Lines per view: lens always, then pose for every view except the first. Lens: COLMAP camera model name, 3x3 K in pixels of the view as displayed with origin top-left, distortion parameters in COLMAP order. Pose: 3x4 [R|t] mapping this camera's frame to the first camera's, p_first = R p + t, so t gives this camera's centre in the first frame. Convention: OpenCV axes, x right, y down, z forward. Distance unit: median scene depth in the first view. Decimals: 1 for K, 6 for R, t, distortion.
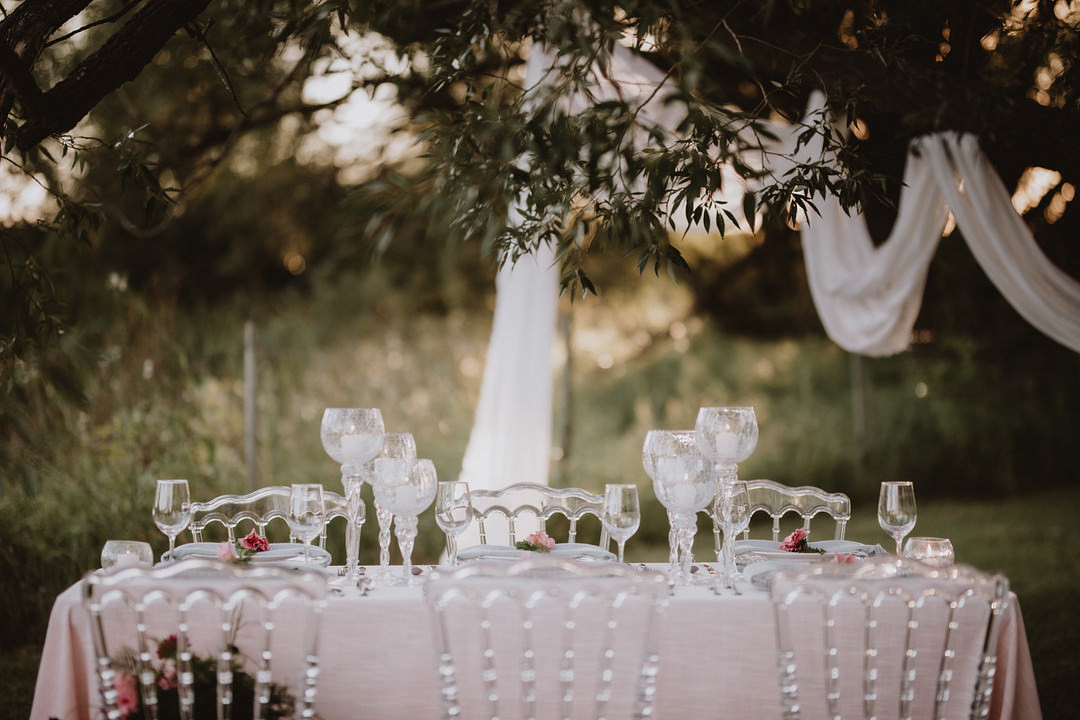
lens RADIAL K [[2523.6, 0, 540.0], [0, 2523.6, 360.0], [0, 0, 1]] dist [0.471691, -2.727353]
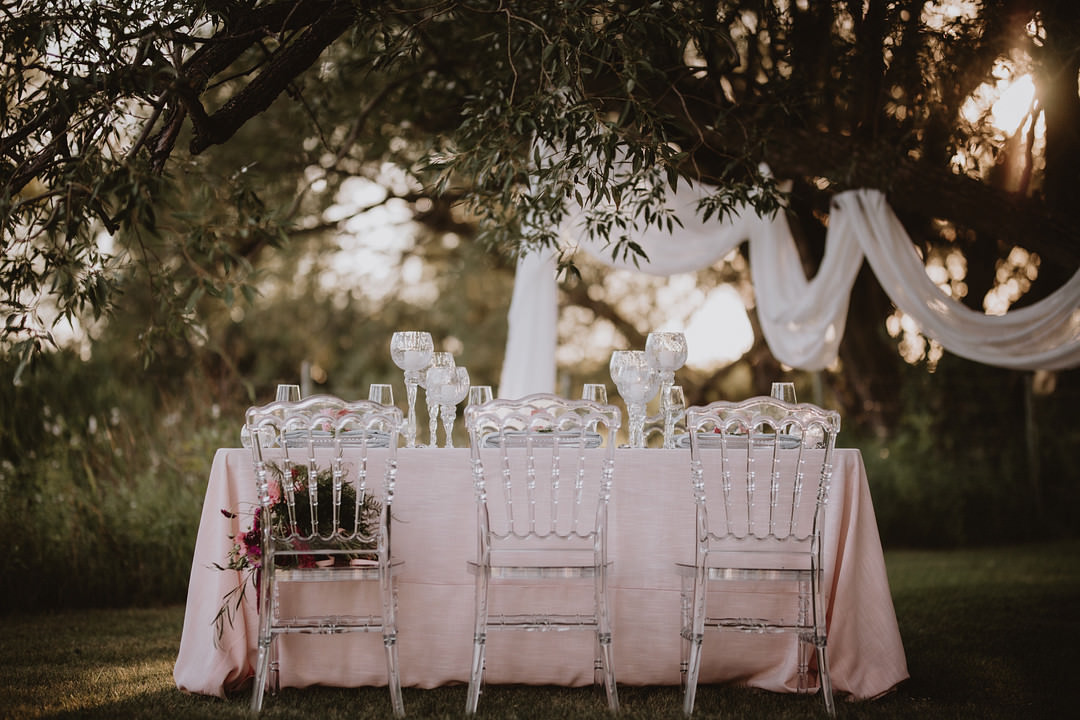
lens RADIAL K [[2523.6, 0, 540.0], [0, 2523.6, 360.0], [0, 0, 1]] dist [0.471691, -2.727353]
pose [[0.999991, -0.001750, -0.003838, 0.004813], [0.001520, 0.998254, -0.059046, 0.101146], [0.003934, 0.059040, 0.998248, -0.383572]]
